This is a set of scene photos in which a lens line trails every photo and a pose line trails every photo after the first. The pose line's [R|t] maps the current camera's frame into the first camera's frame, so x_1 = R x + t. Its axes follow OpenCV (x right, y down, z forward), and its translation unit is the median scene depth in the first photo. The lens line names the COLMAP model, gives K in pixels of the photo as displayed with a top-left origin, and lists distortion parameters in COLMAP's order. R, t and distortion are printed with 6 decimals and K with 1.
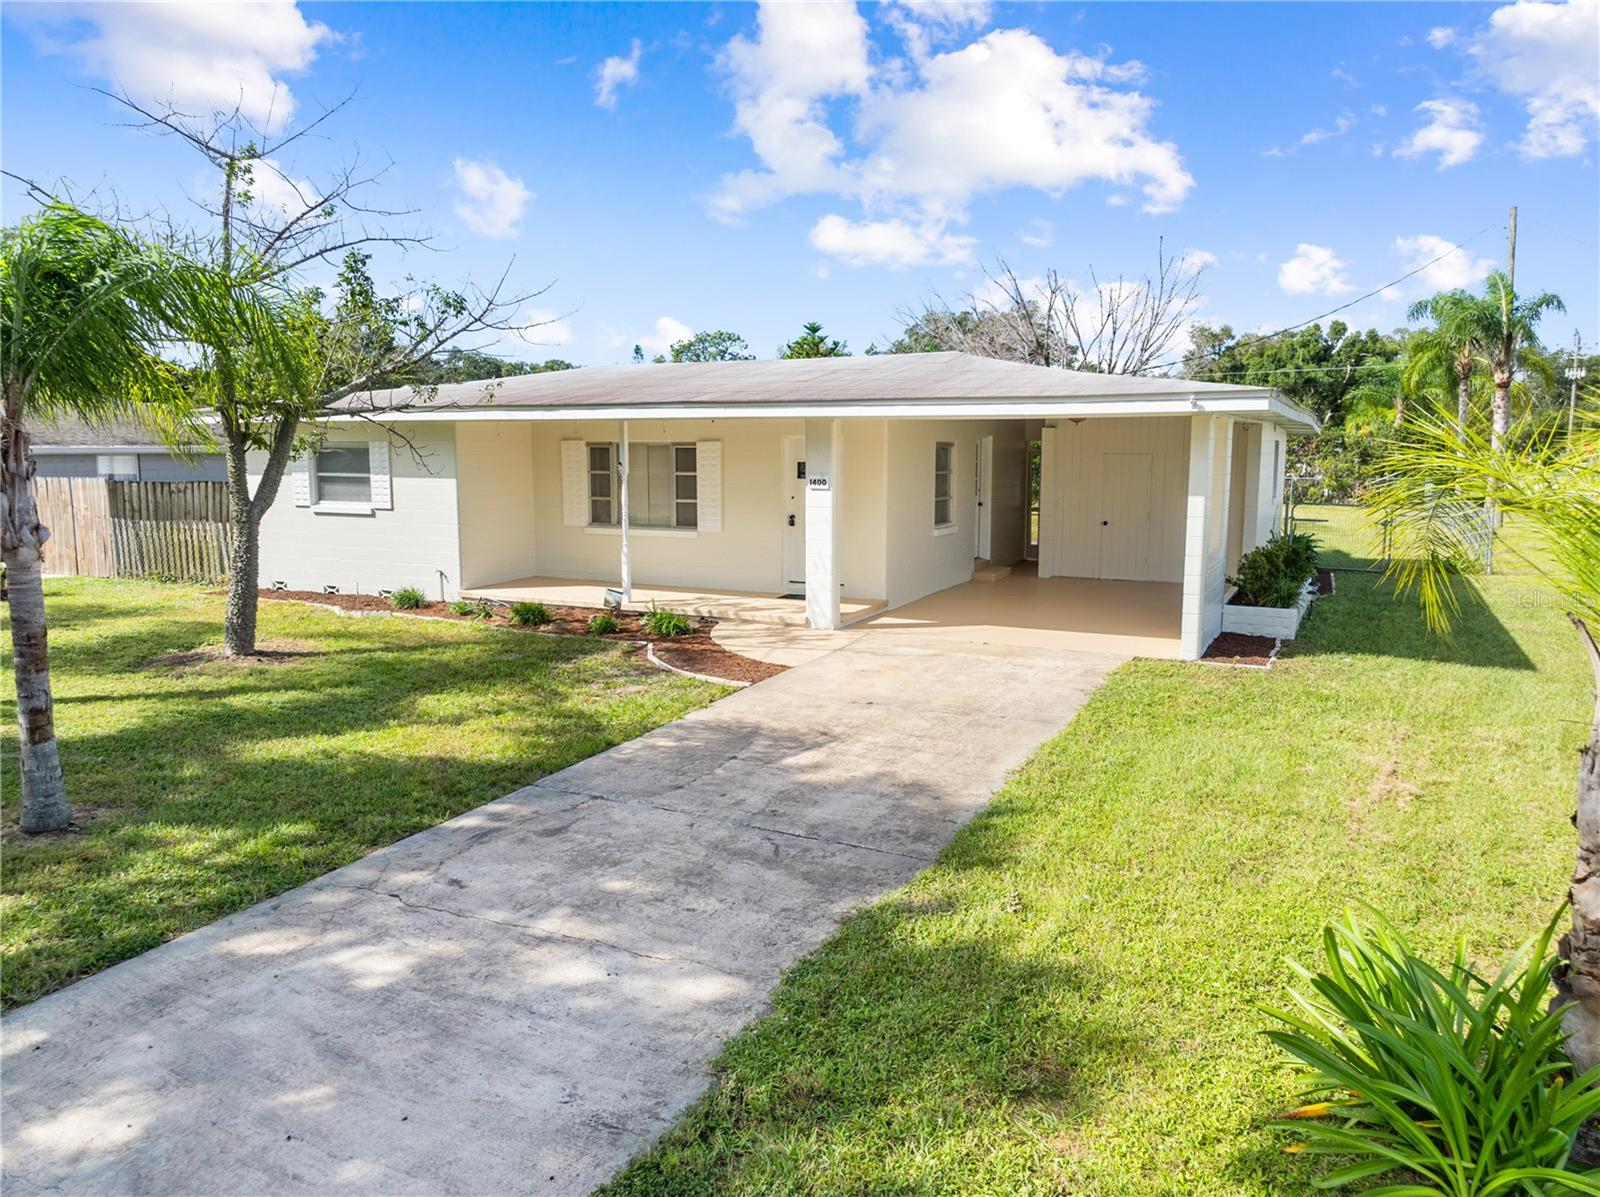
lens RADIAL K [[1118.9, 0, 800.0], [0, 1118.9, 598.5], [0, 0, 1]] dist [-0.045682, -0.000766]
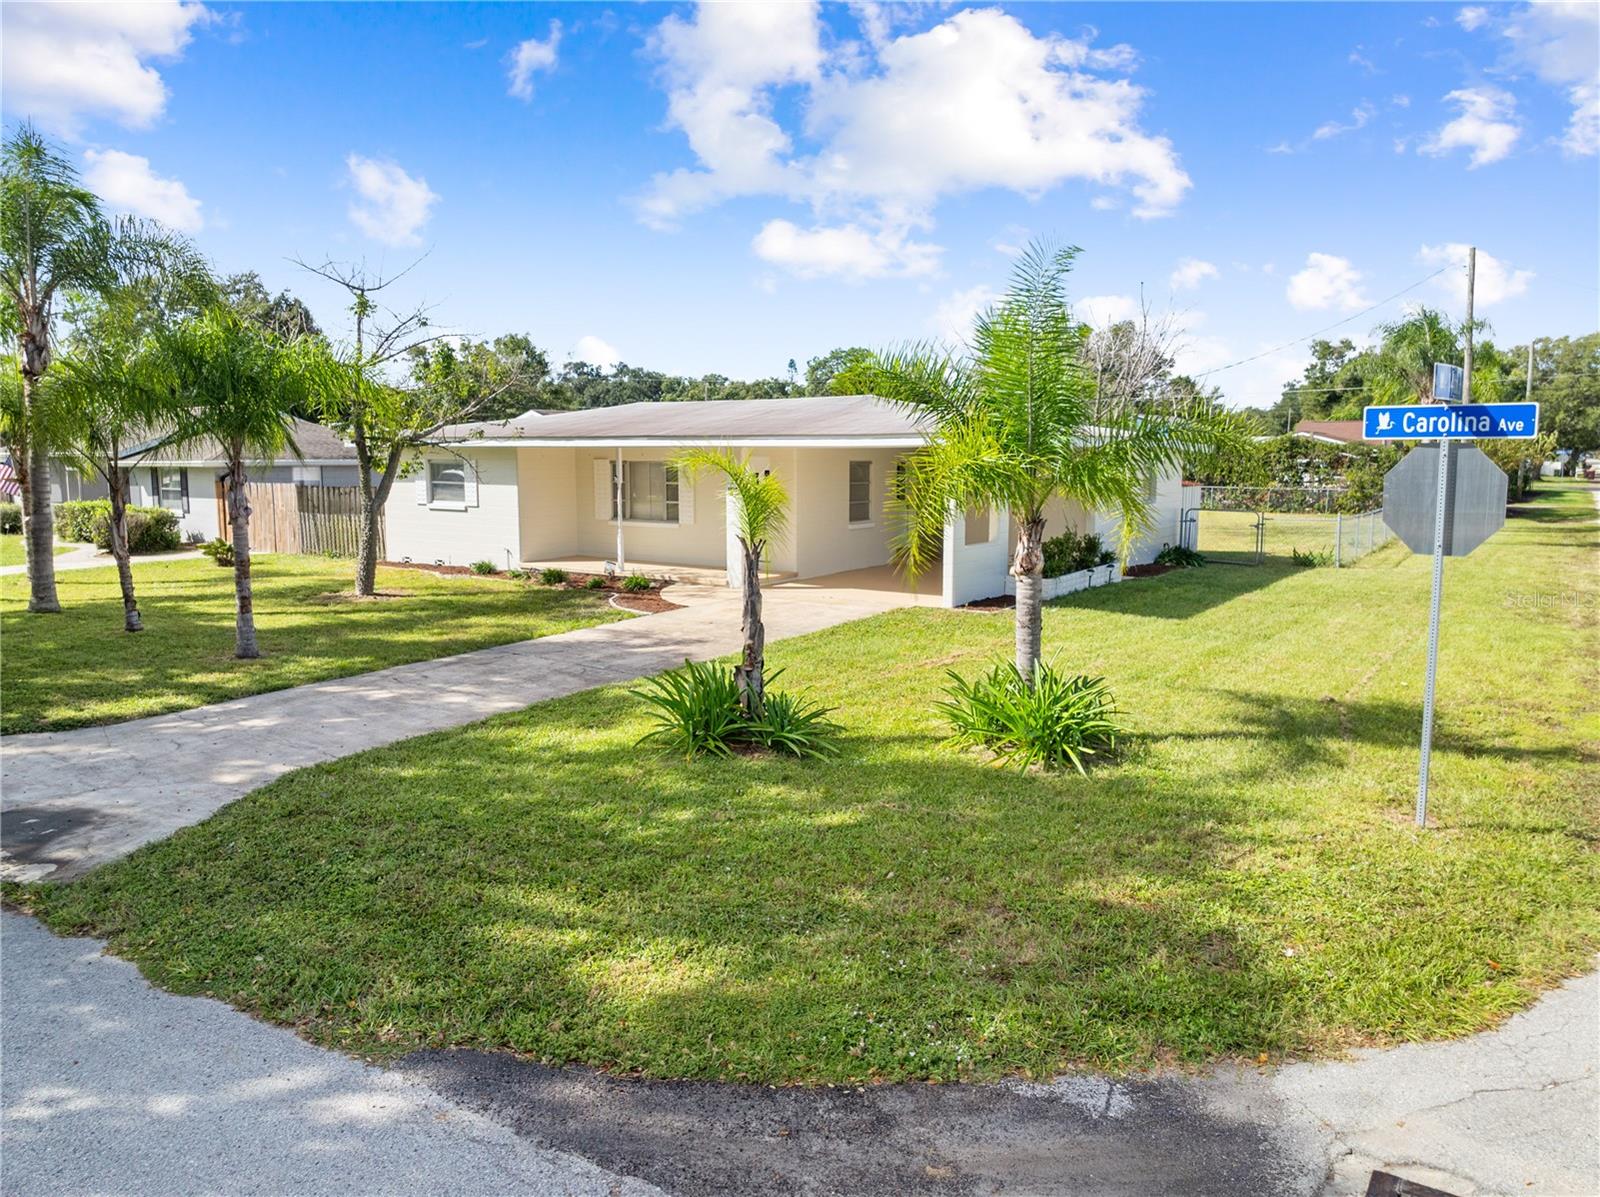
lens RADIAL K [[1118.9, 0, 800.0], [0, 1118.9, 598.5], [0, 0, 1]] dist [-0.045682, -0.000766]
pose [[0.988807, 0.019960, -0.147862, 0.307469], [-0.021058, 0.999761, -0.005866, 0.045104], [0.147709, 0.008914, 0.988991, -0.431702]]
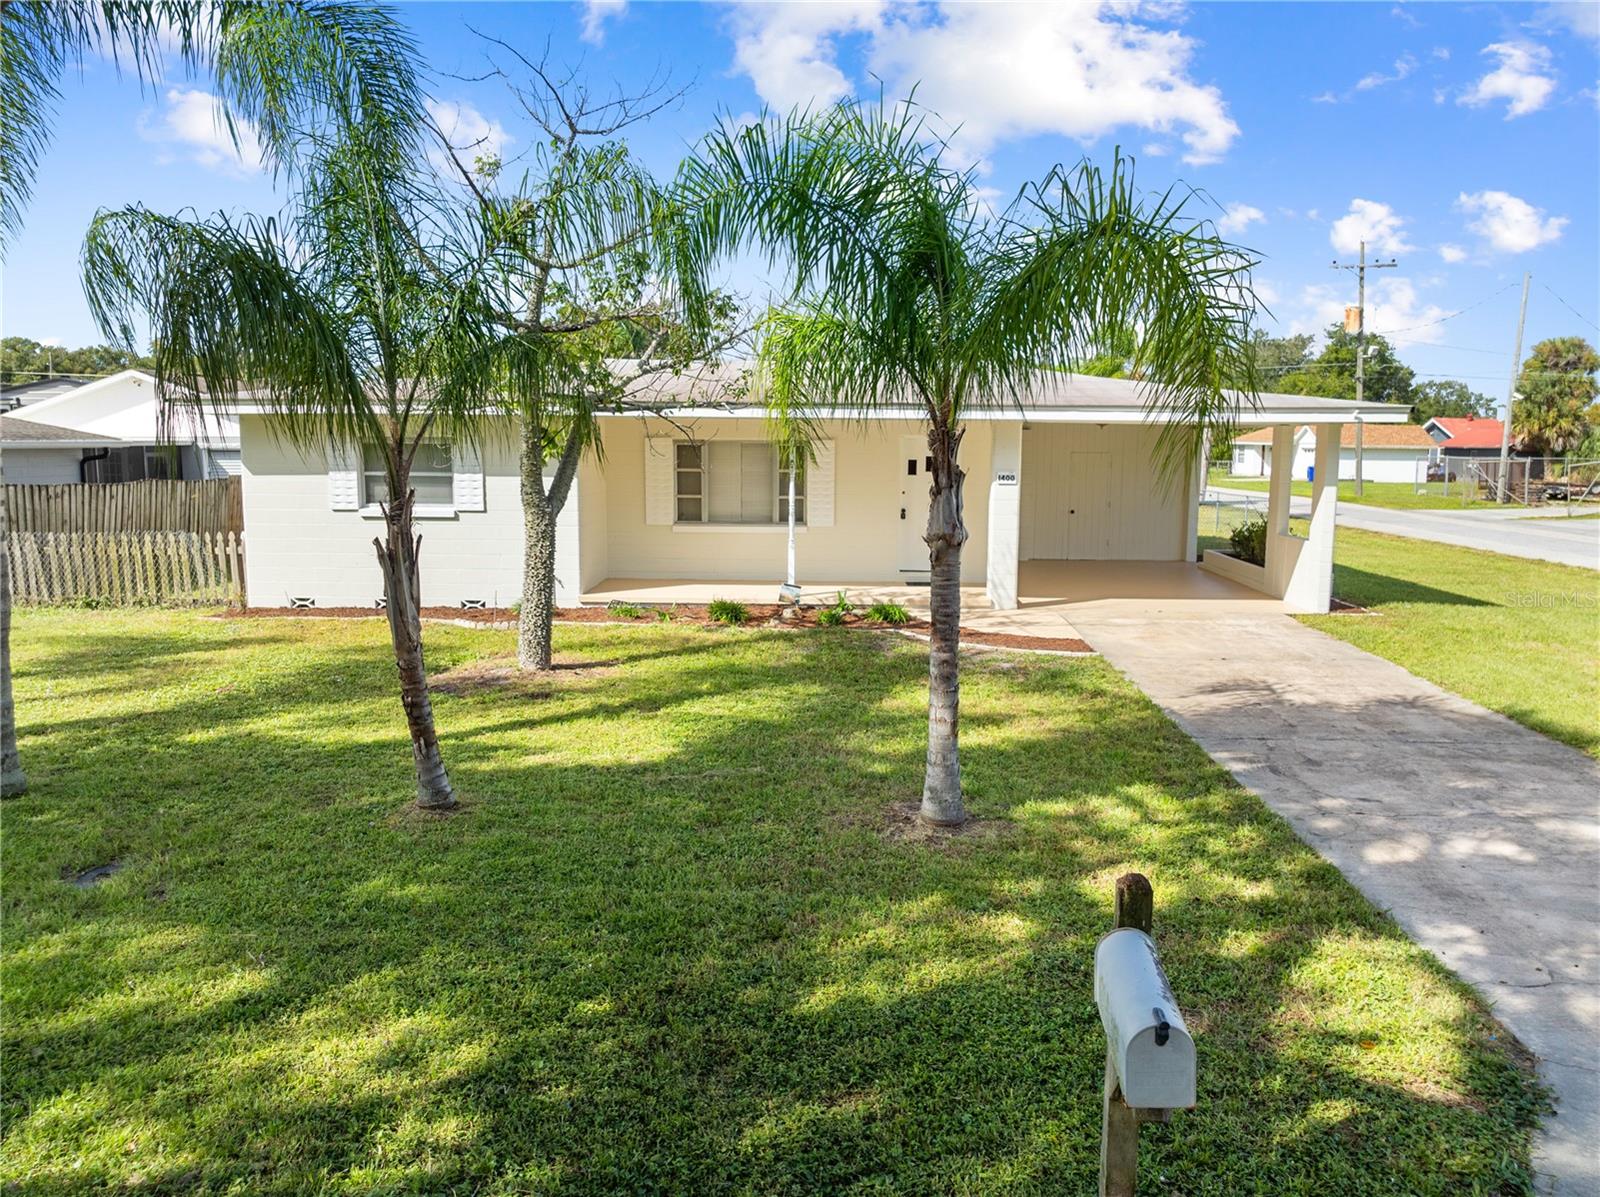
lens RADIAL K [[1140.3, 0, 813.5], [0, 1140.3, 571.4], [0, 0, 1]] dist [-0.027649, -0.000957]
pose [[0.907744, -0.042687, 0.417347, -0.598530], [0.051944, 0.998591, -0.010842, -0.007727], [-0.416297, 0.031520, 0.908682, 0.042986]]
